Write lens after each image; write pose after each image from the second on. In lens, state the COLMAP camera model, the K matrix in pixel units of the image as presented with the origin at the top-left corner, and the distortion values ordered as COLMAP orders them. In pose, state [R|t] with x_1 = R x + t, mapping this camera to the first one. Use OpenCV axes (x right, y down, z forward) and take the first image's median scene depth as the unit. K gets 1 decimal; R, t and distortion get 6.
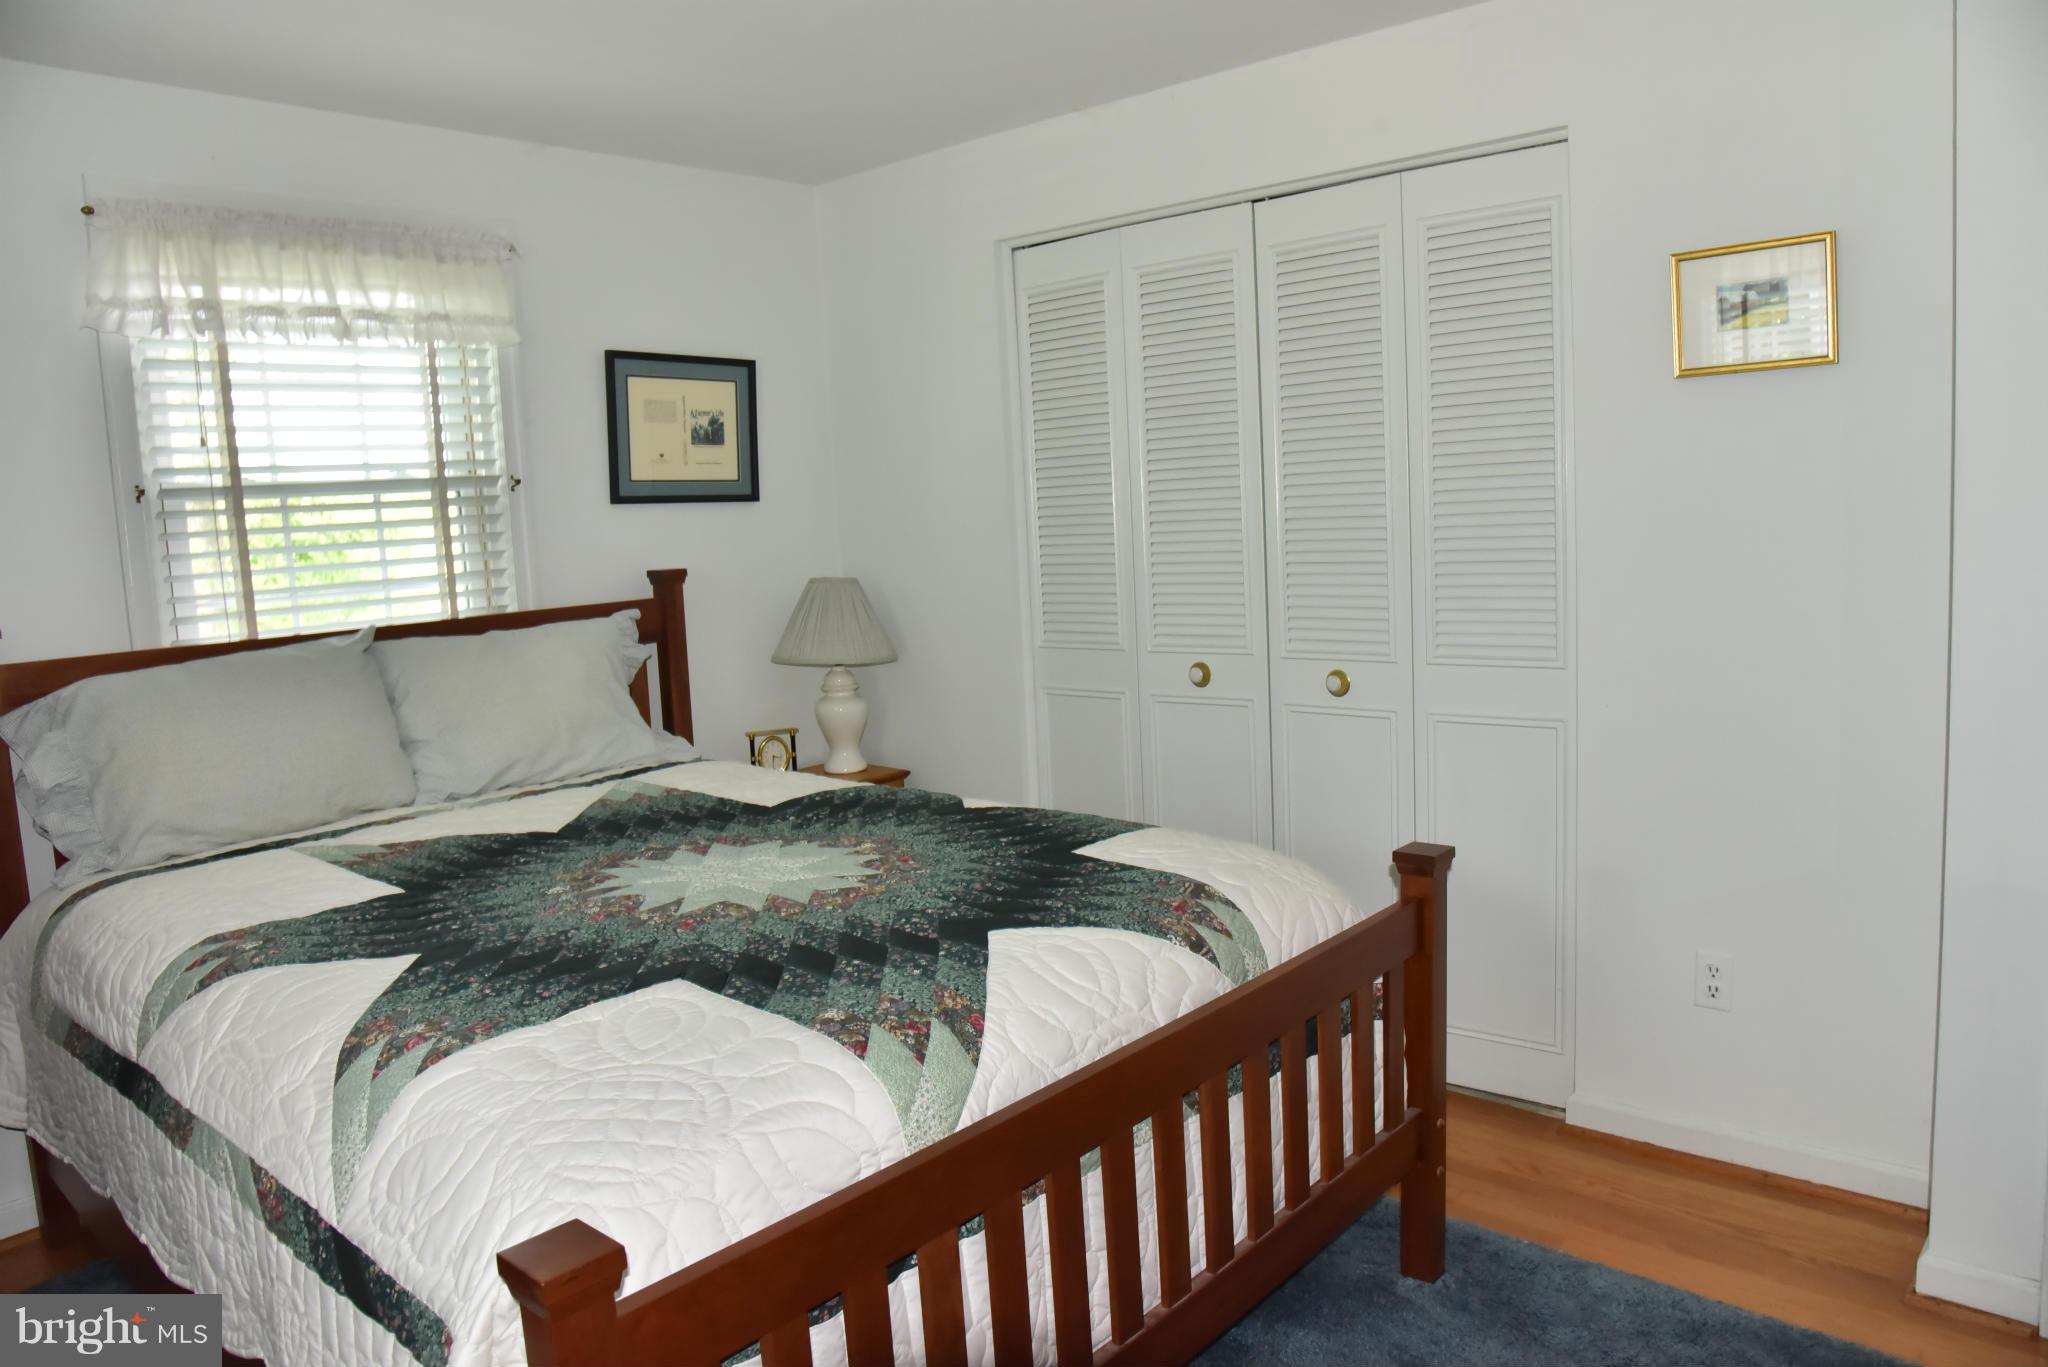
lens RADIAL K [[1394.3, 0, 1024.2], [0, 1394.3, 672.4], [0, 0, 1]] dist [-0.114704, 0.066550]
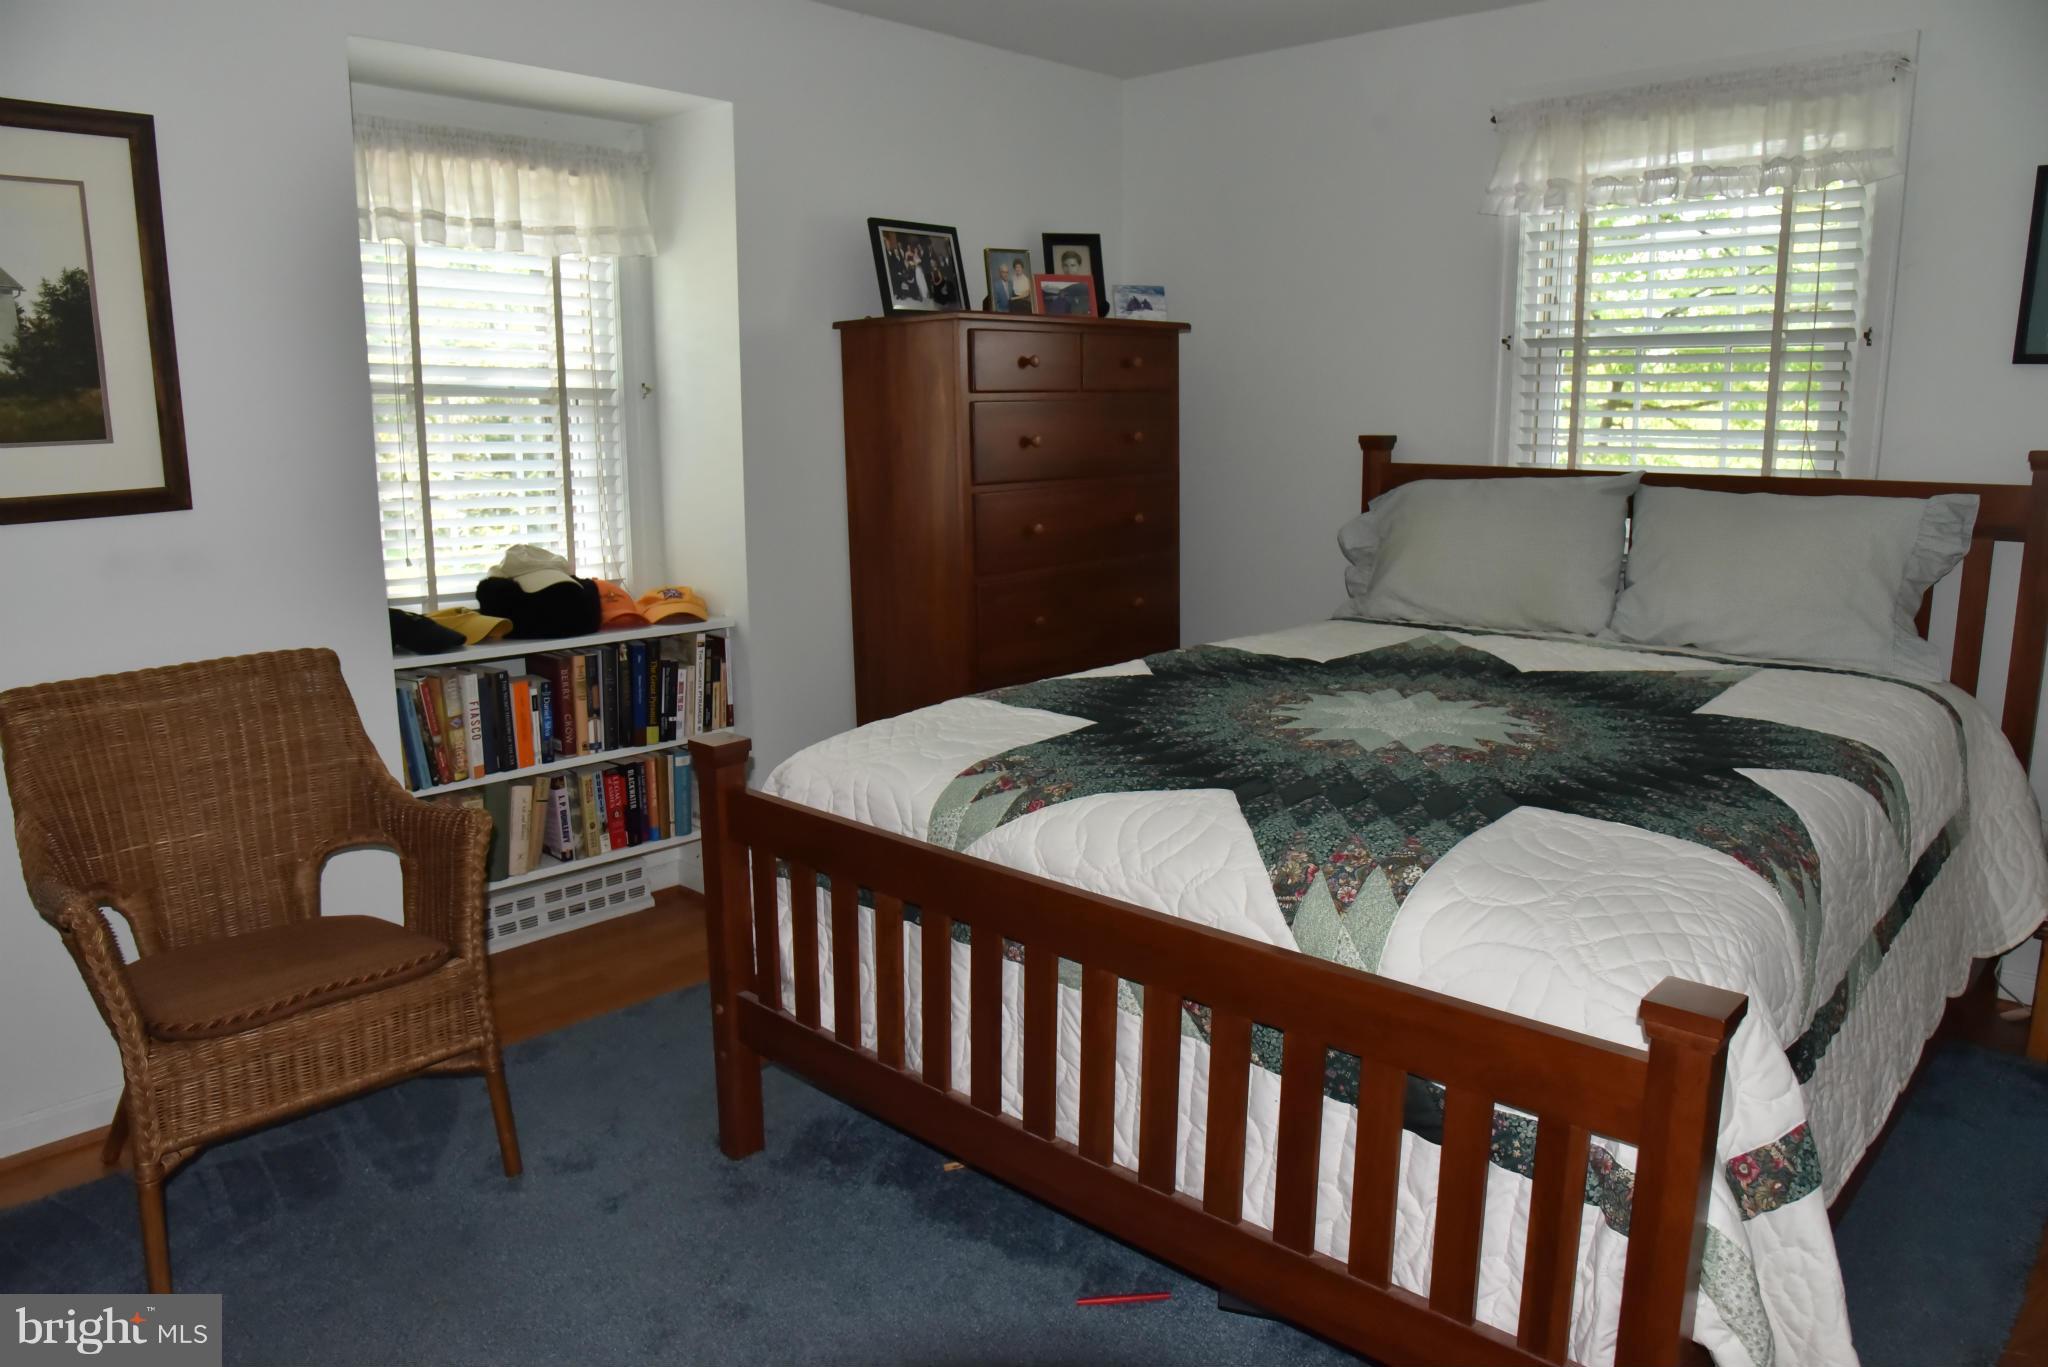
lens RADIAL K [[1394.3, 0, 1024.2], [0, 1394.3, 672.4], [0, 0, 1]] dist [-0.114704, 0.066550]
pose [[-0.013718, 0.241037, -0.970419, 0.659231], [-0.110164, 0.964238, 0.241059, -0.092095], [0.993819, 0.110212, 0.013326, 0.550948]]
